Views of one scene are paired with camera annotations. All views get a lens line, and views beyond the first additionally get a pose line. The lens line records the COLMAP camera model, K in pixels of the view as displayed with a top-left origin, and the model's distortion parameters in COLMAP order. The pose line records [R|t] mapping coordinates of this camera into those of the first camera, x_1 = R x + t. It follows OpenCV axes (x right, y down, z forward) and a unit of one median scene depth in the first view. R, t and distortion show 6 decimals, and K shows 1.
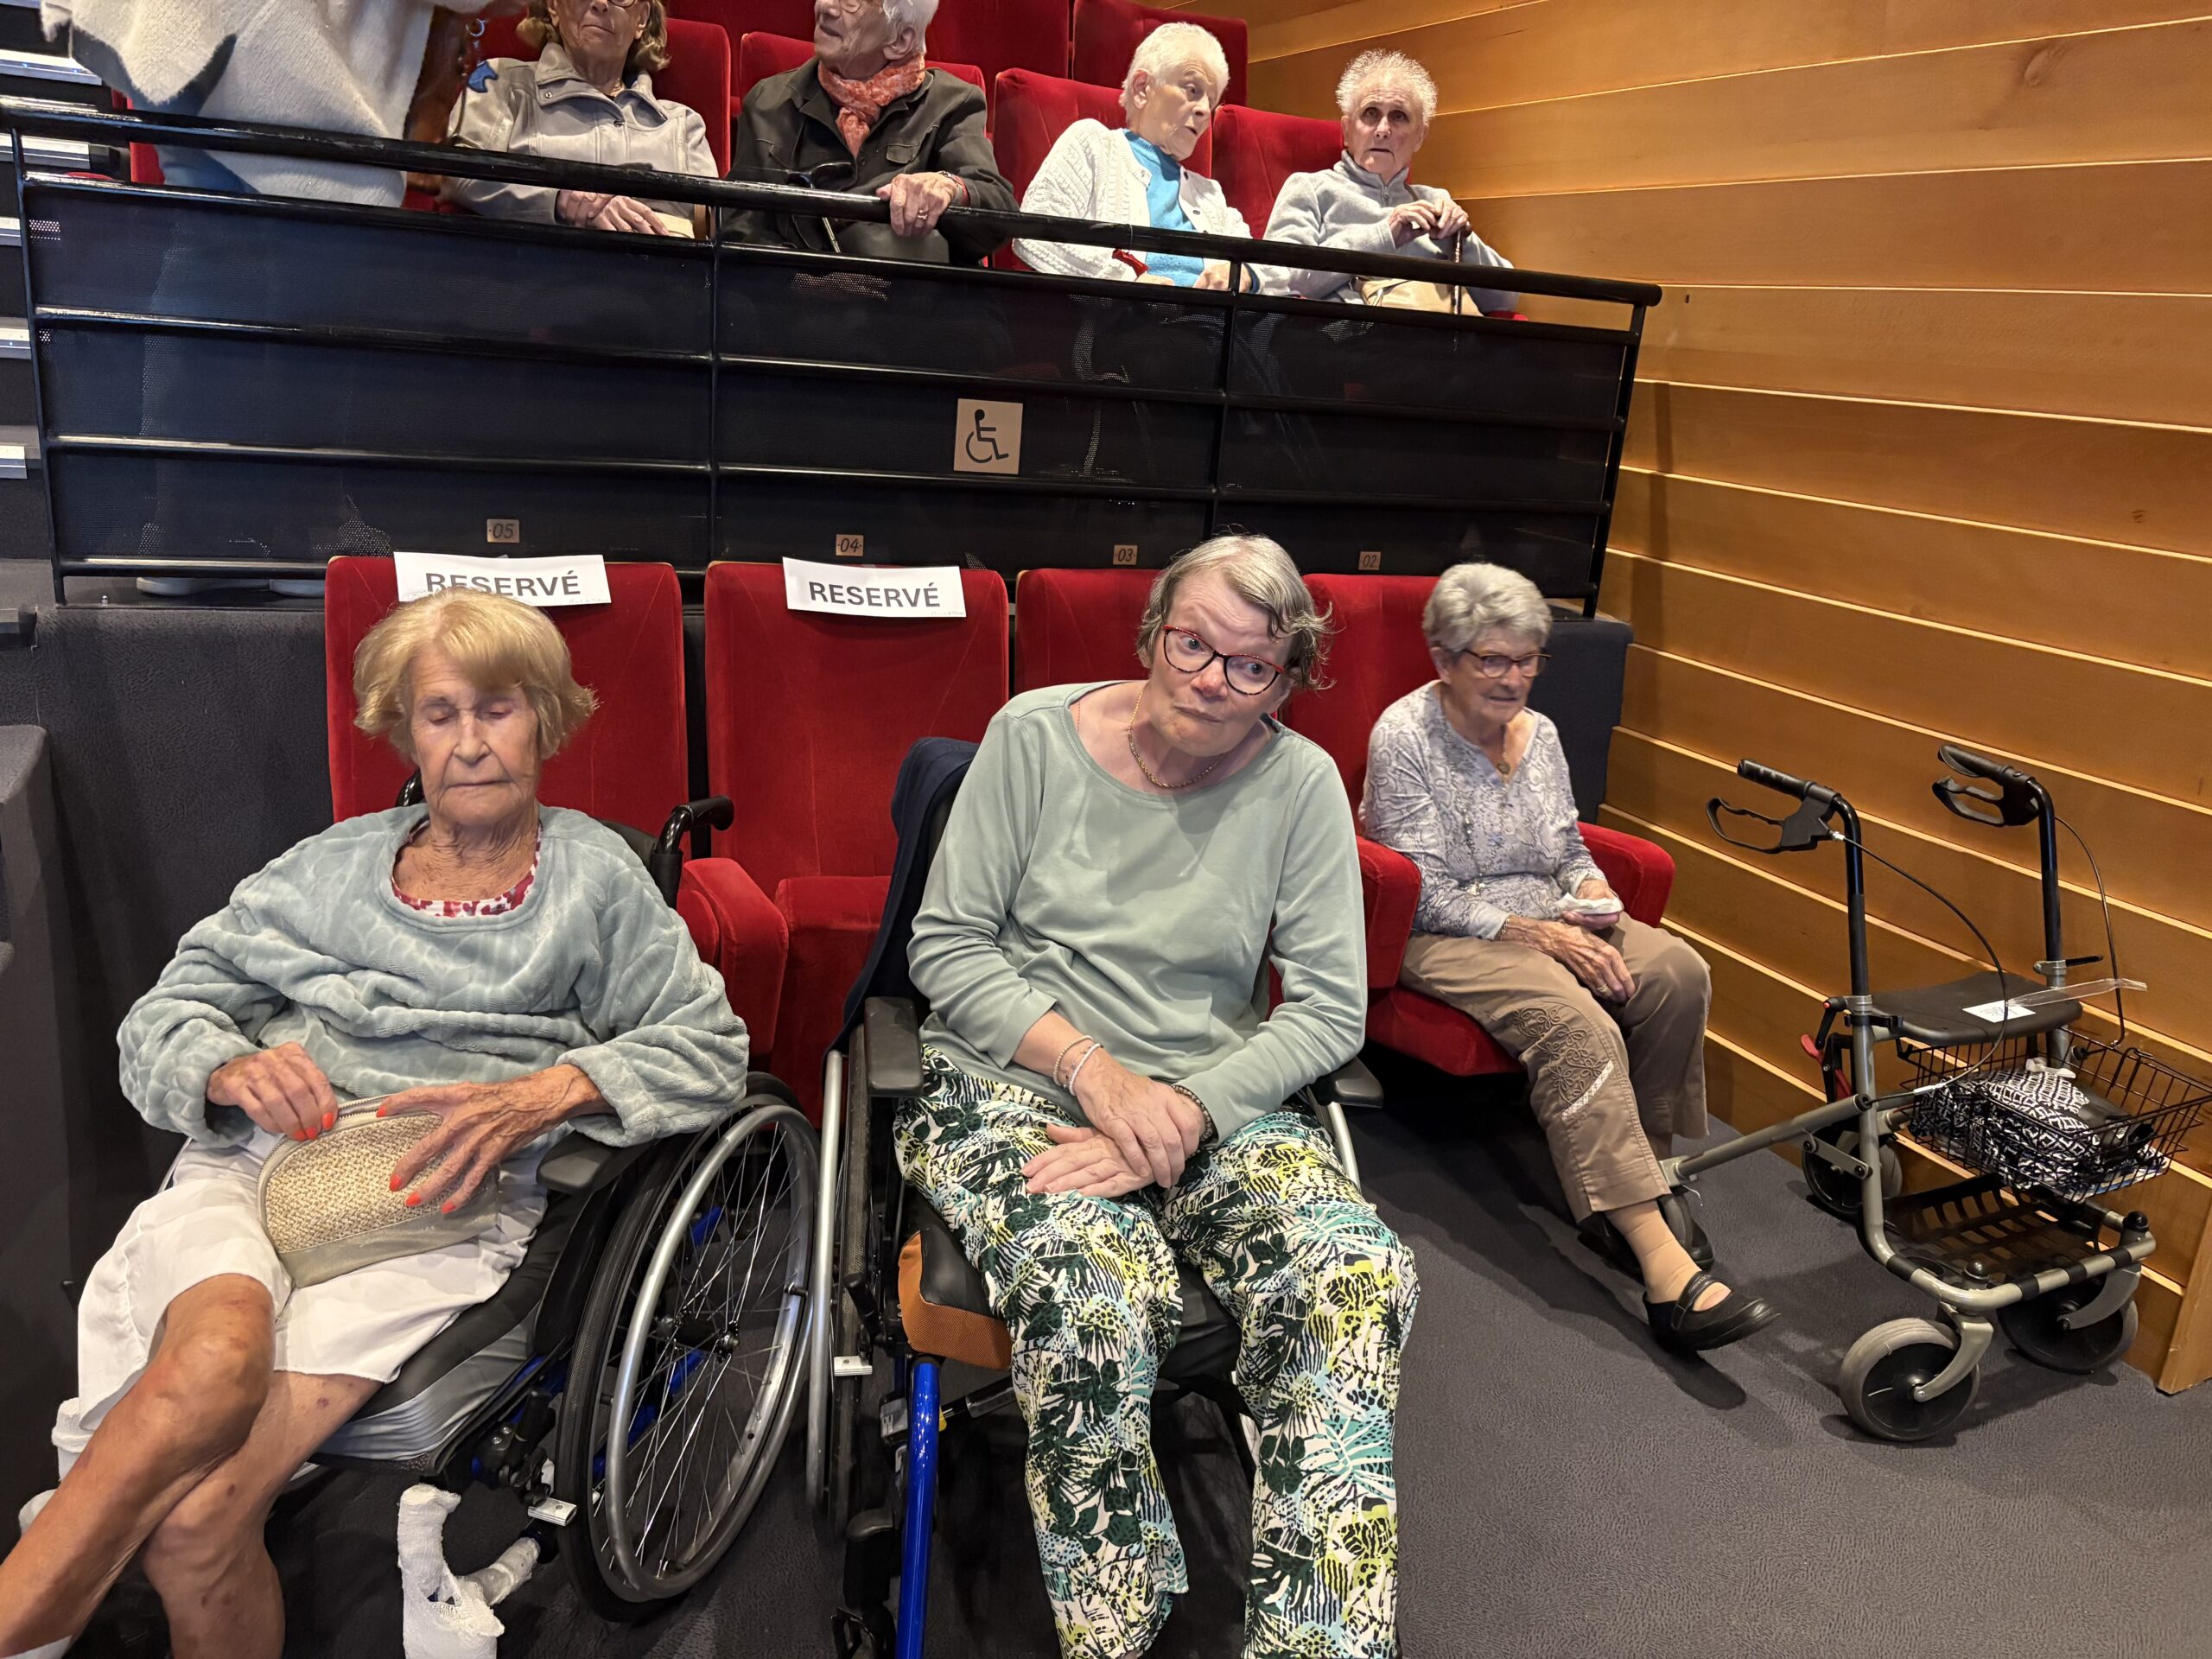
lens RADIAL K [[1739.5, 0, 1106.0], [0, 1739.5, 829.5], [0, 0, 1]] dist [0.003206, -0.000752]
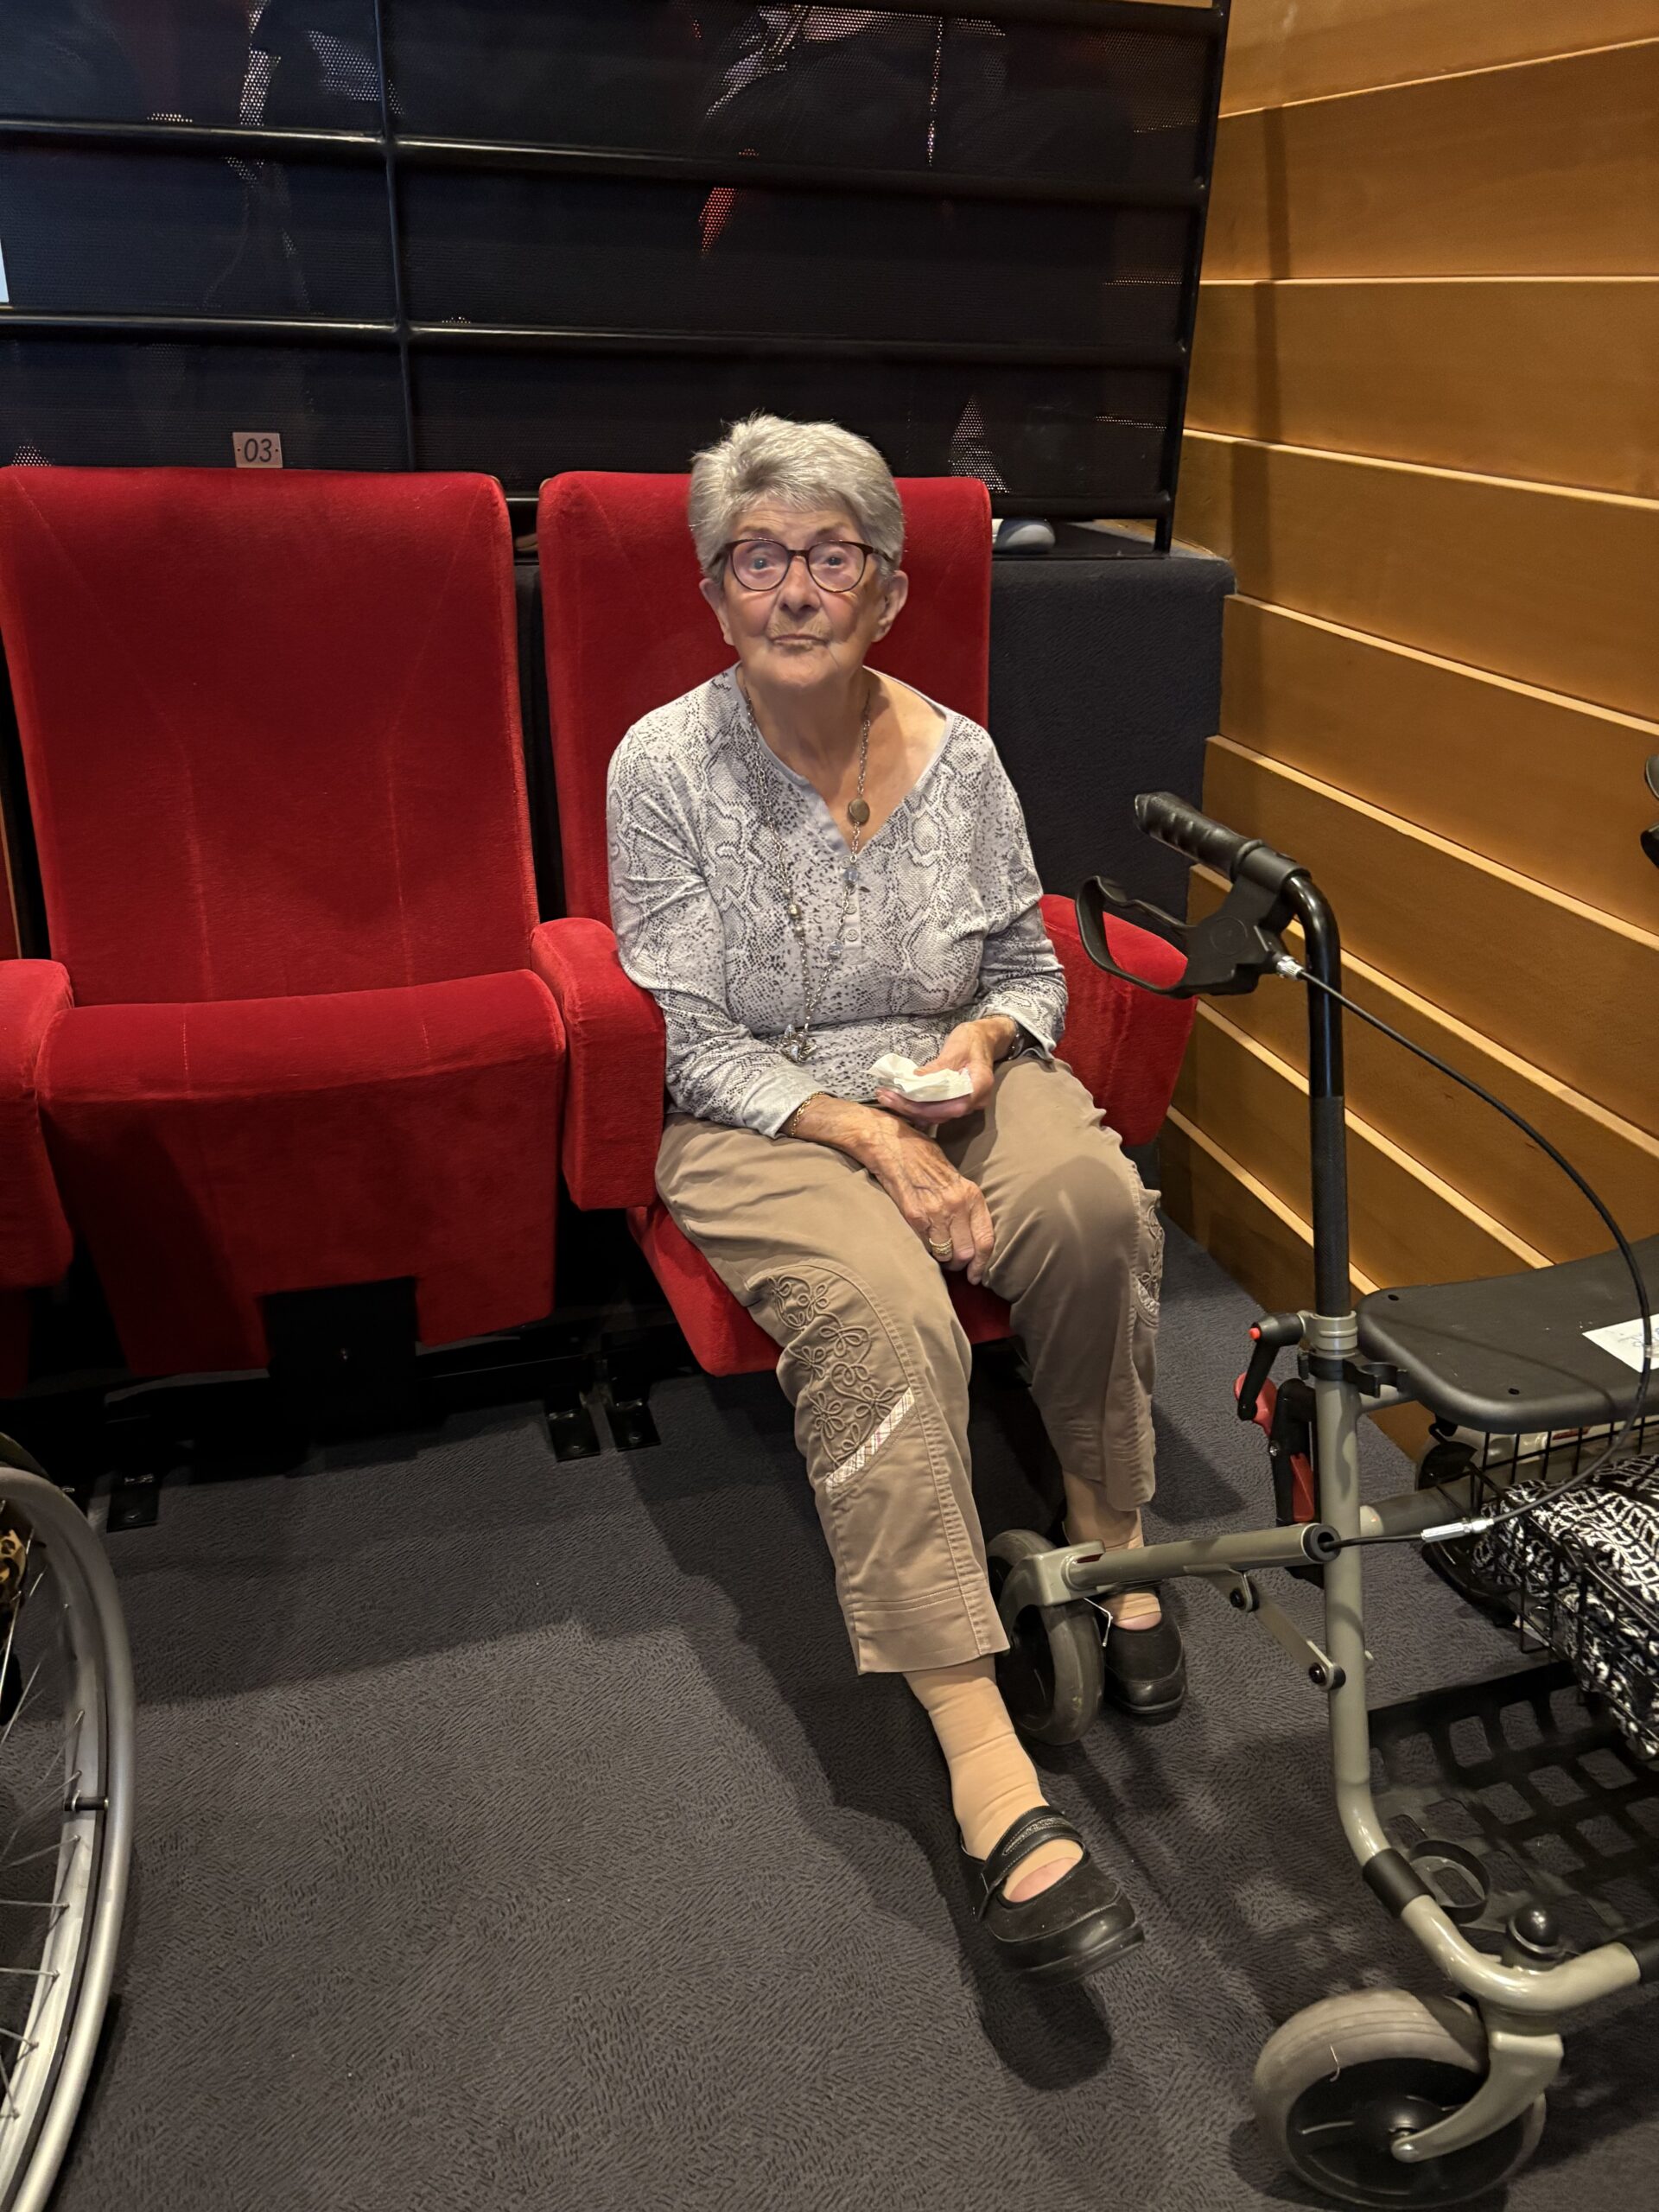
lens RADIAL K [[1739.5, 0, 829.4], [0, 1739.5, 1140.8], [0, 0, 1]] dist [0.003206, -0.000752]
pose [[0.990937, 0.004413, -0.134253, 0.333857], [0.016424, 0.987980, 0.153709, -0.020716], [0.133318, -0.154521, 0.978953, 0.496095]]
